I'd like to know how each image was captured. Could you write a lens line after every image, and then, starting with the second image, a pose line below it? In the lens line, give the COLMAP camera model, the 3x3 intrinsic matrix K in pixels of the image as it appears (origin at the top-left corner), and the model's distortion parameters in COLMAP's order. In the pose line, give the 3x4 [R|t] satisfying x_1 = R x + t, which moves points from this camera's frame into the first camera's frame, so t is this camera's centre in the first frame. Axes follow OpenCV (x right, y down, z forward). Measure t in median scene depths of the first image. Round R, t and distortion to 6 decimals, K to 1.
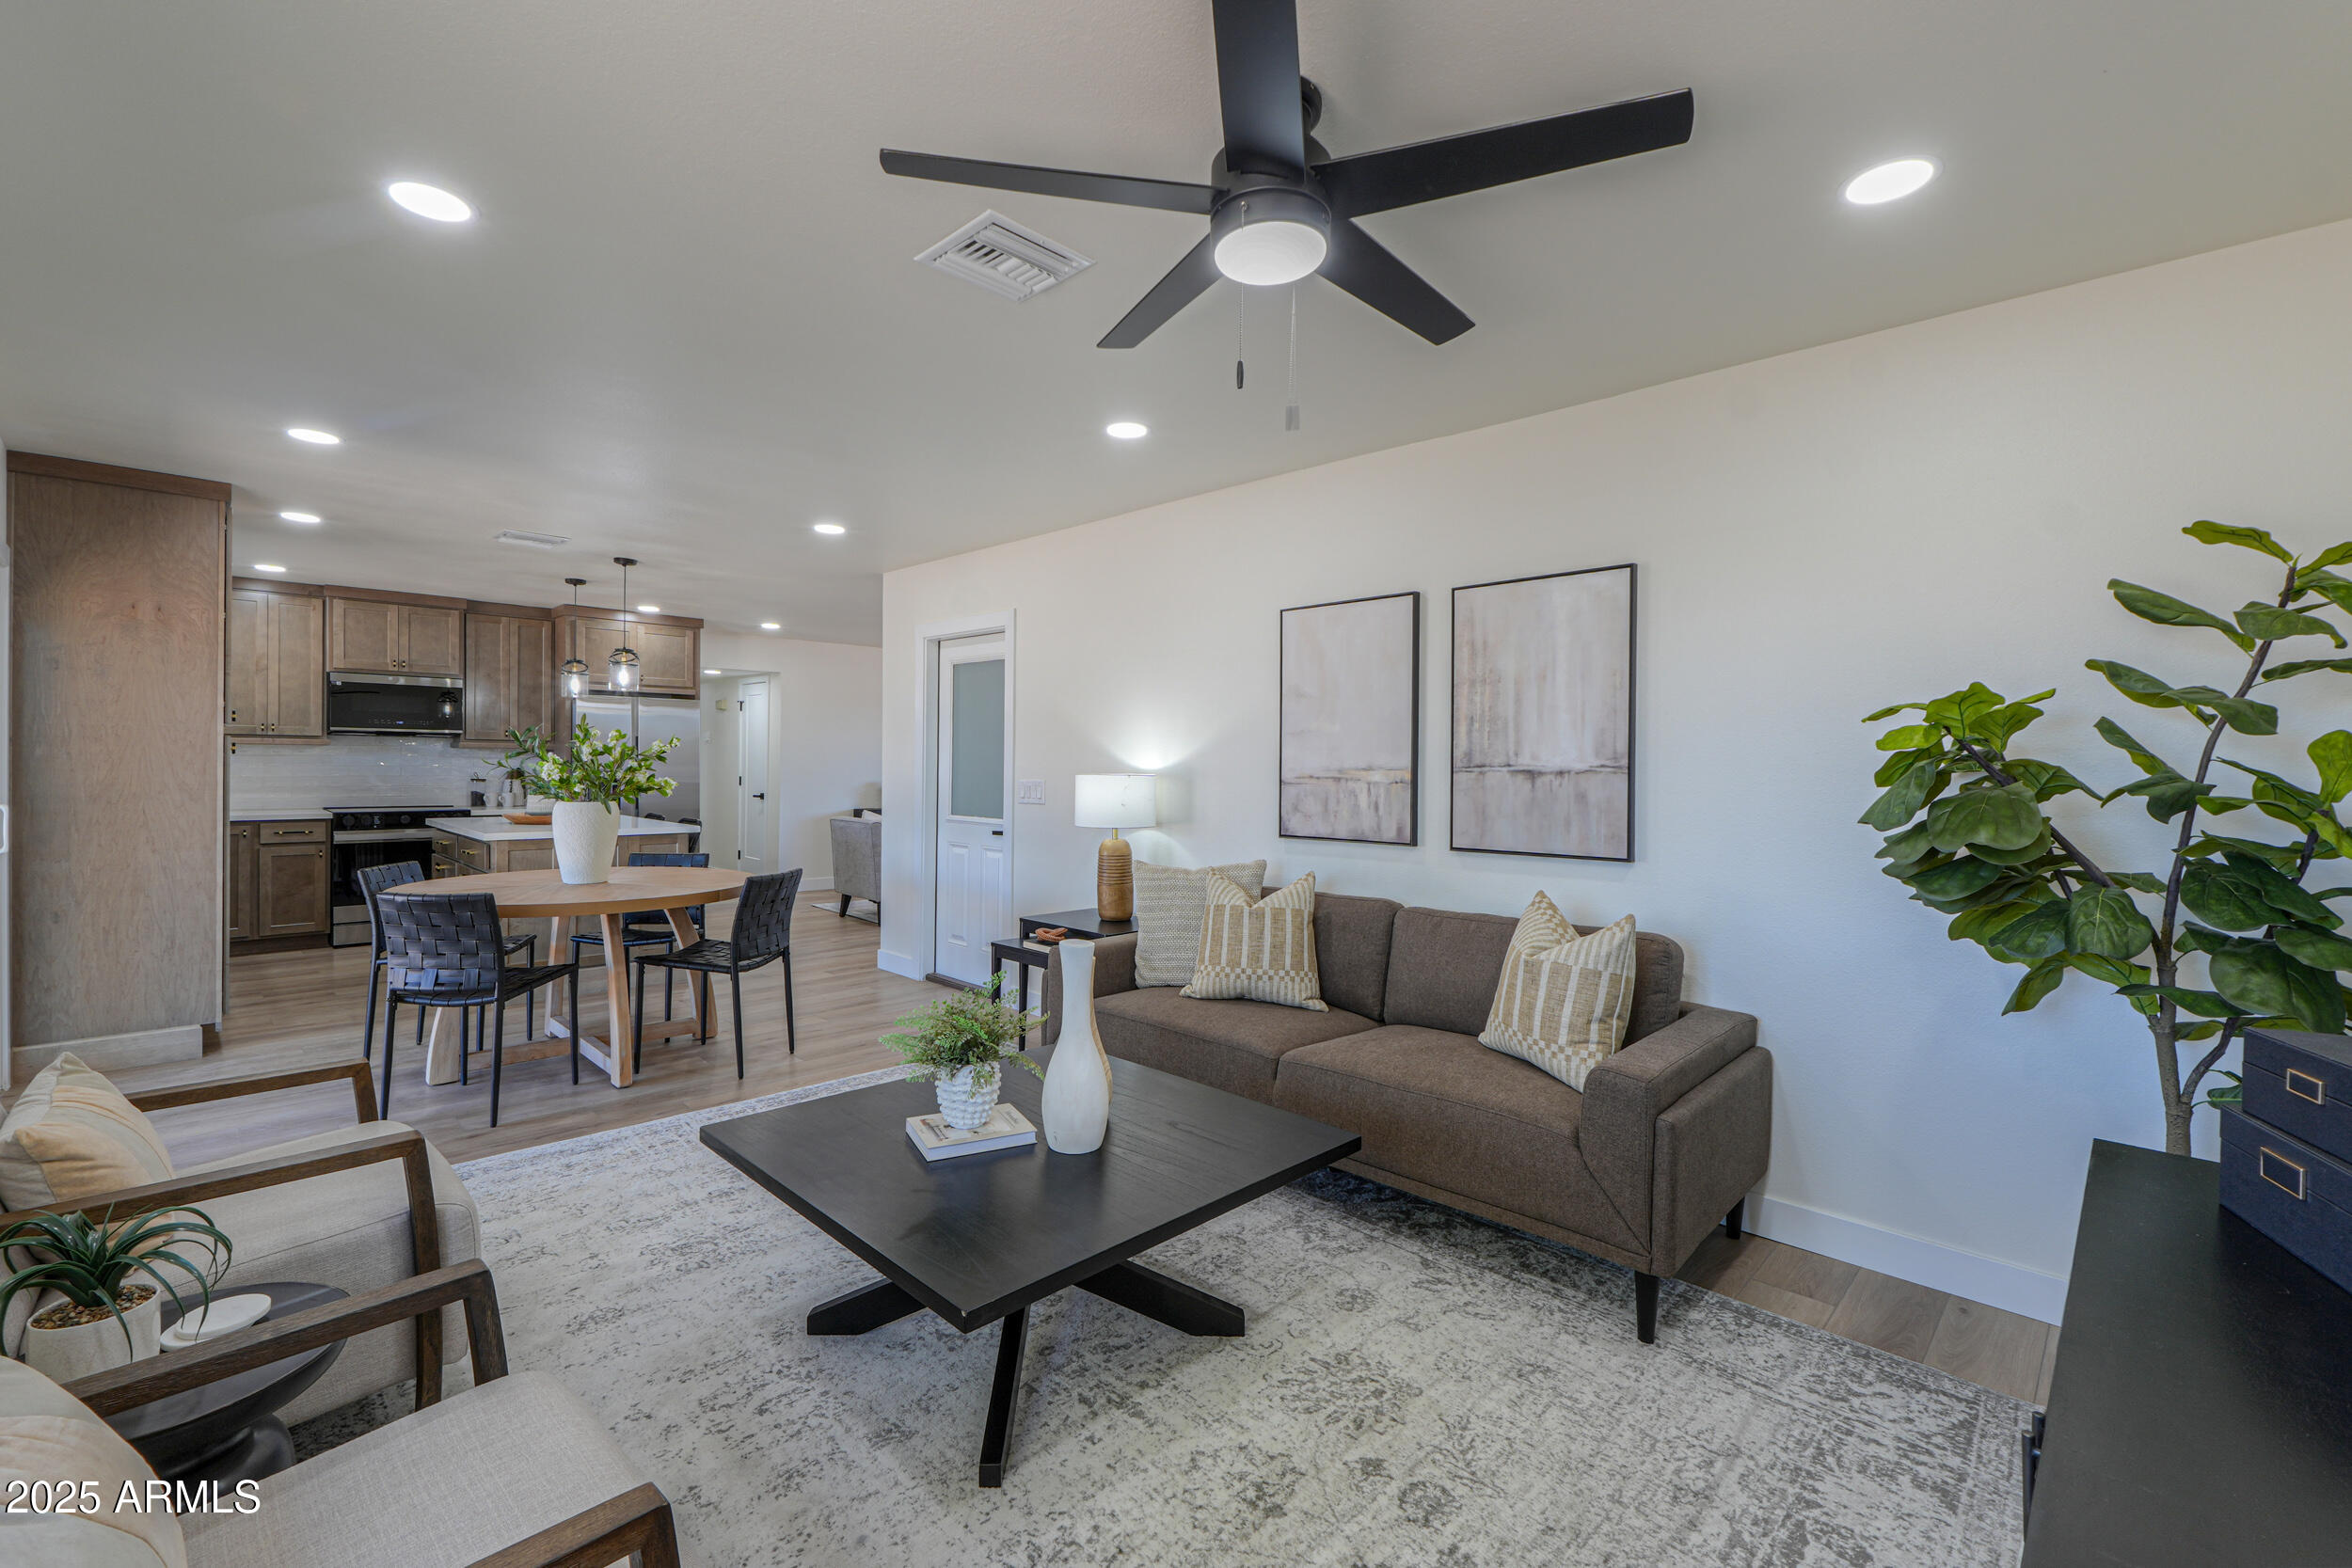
lens RADIAL K [[987.5, 0, 1162.5], [0, 987.5, 770.9], [0, 0, 1]] dist [0.000456, -0.000325]
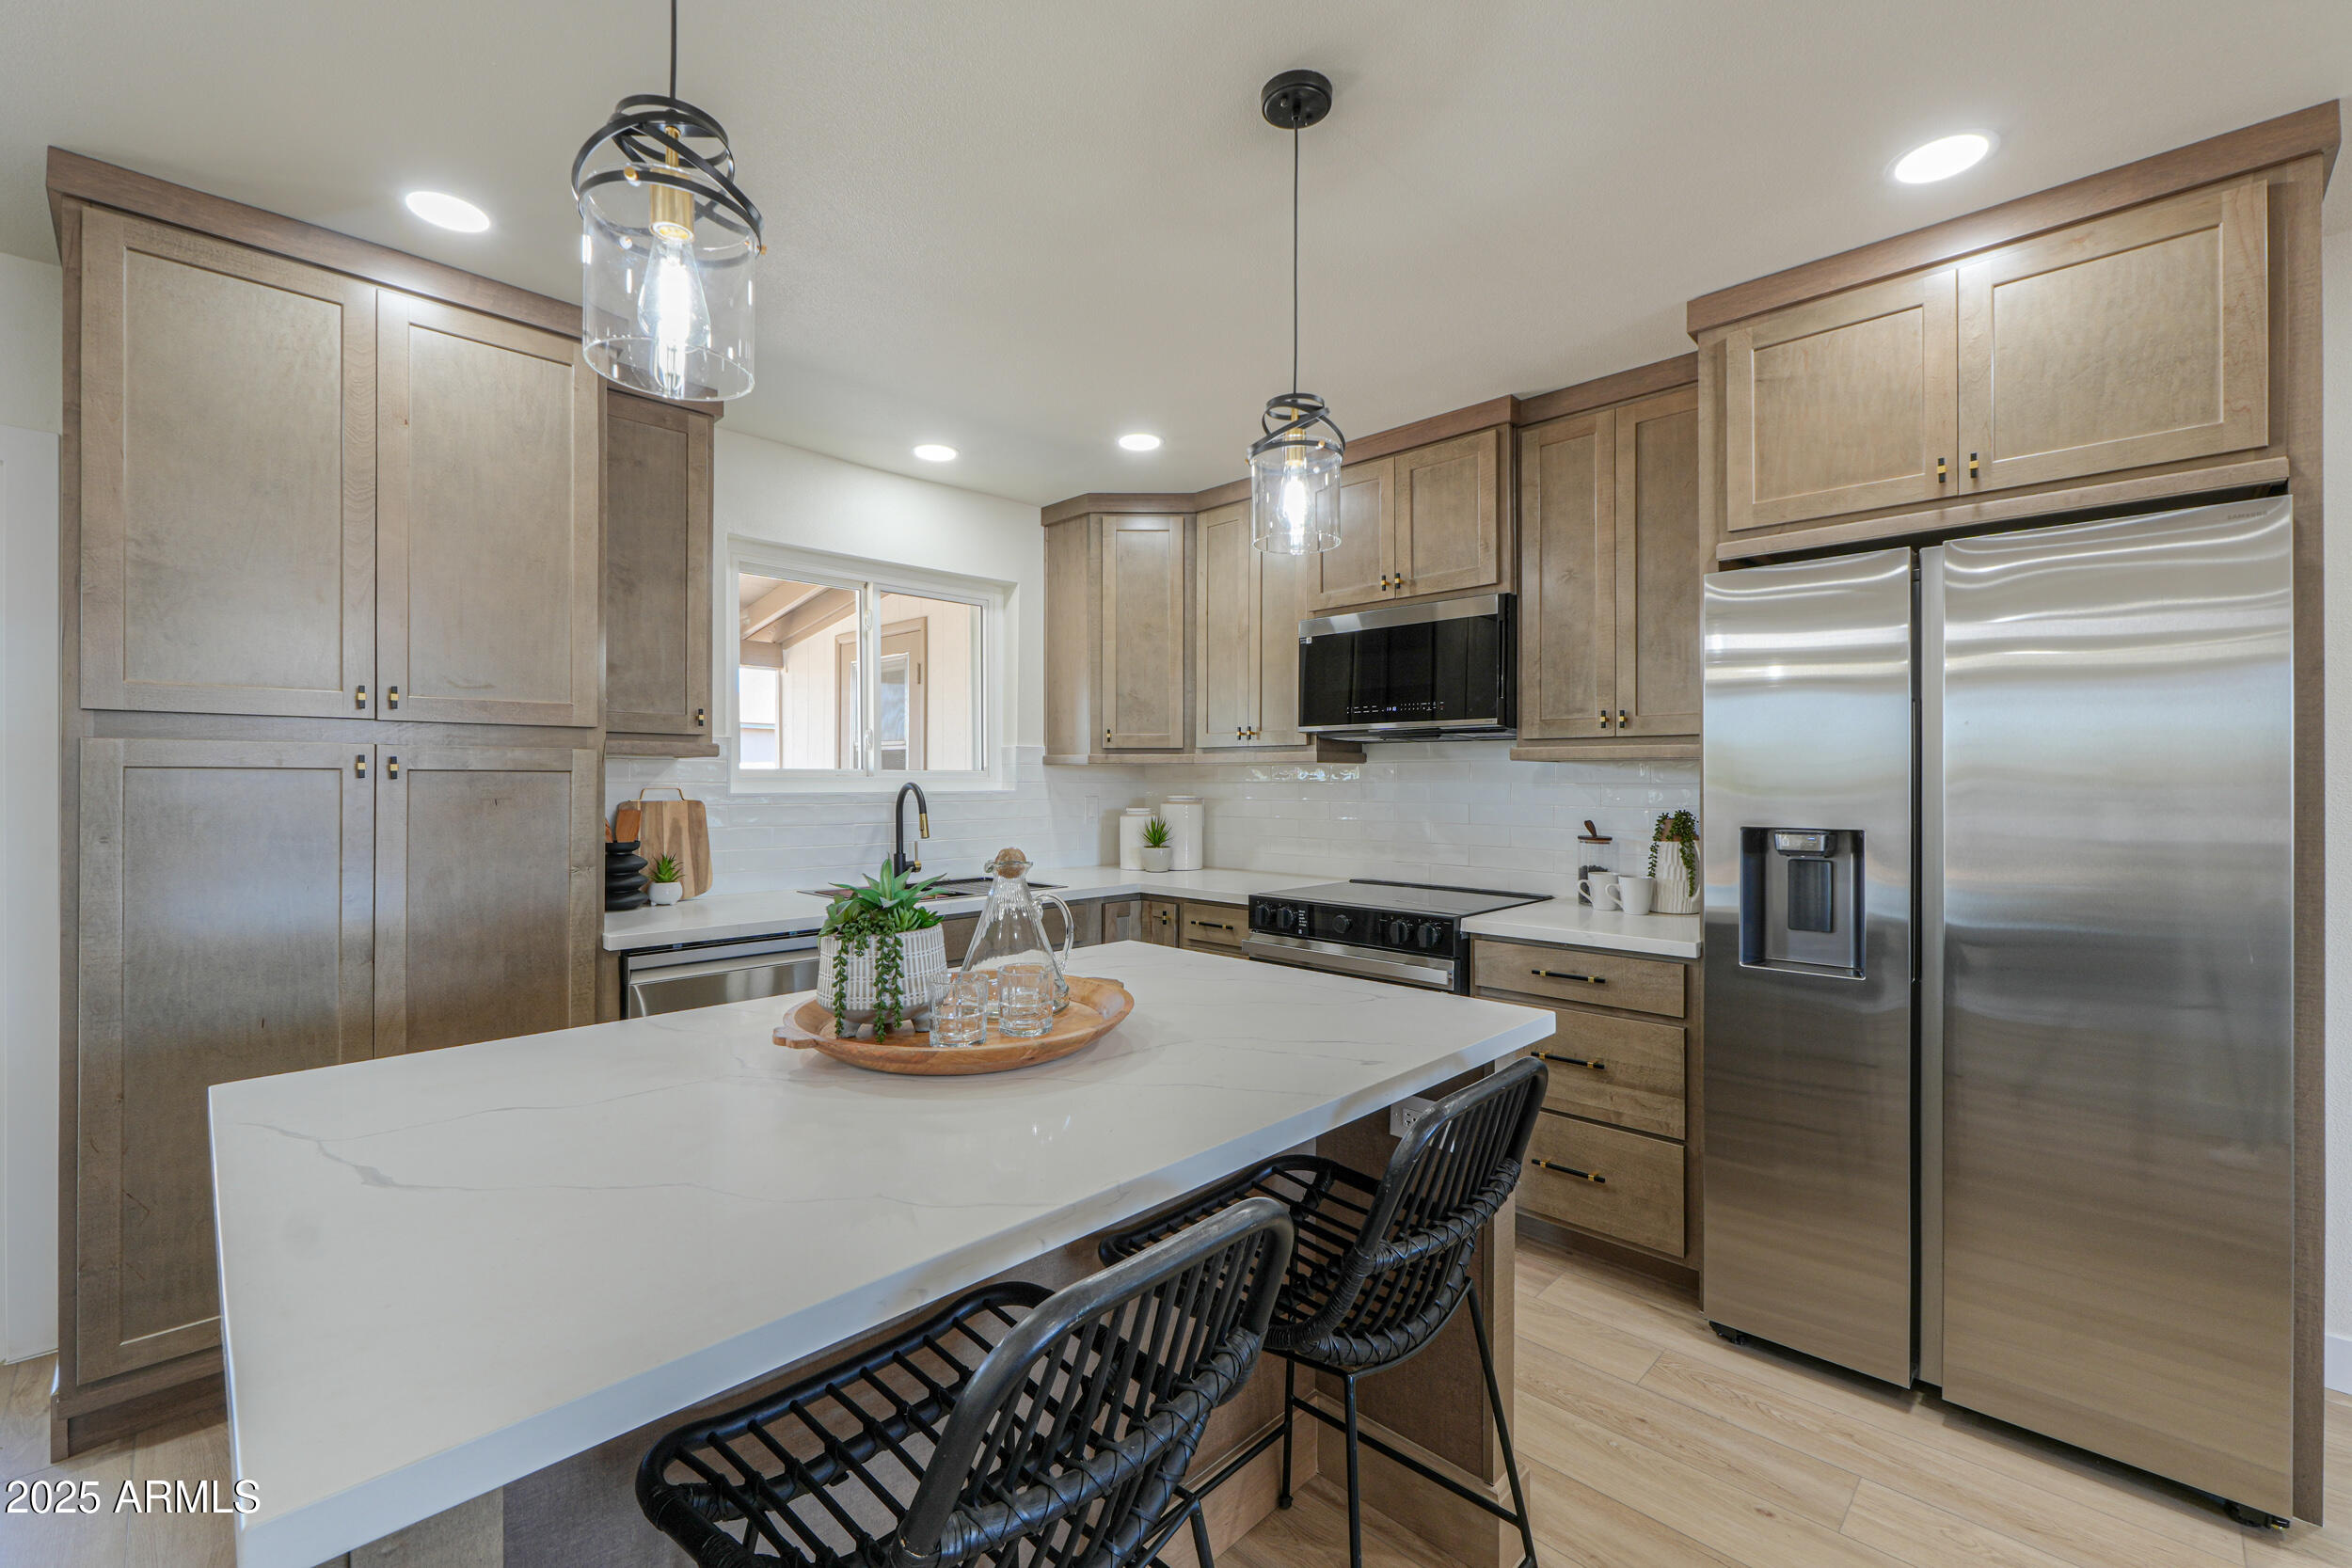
lens RADIAL K [[988.6, 0, 1176.2], [0, 988.6, 781.5], [0, 0, 1]] dist [-0.001248, 0.000063]
pose [[0.010464, -0.008126, -0.999912, -0.339541], [-0.008736, 0.999928, -0.008218, -0.011271], [0.999907, 0.008821, 0.010392, 0.975695]]
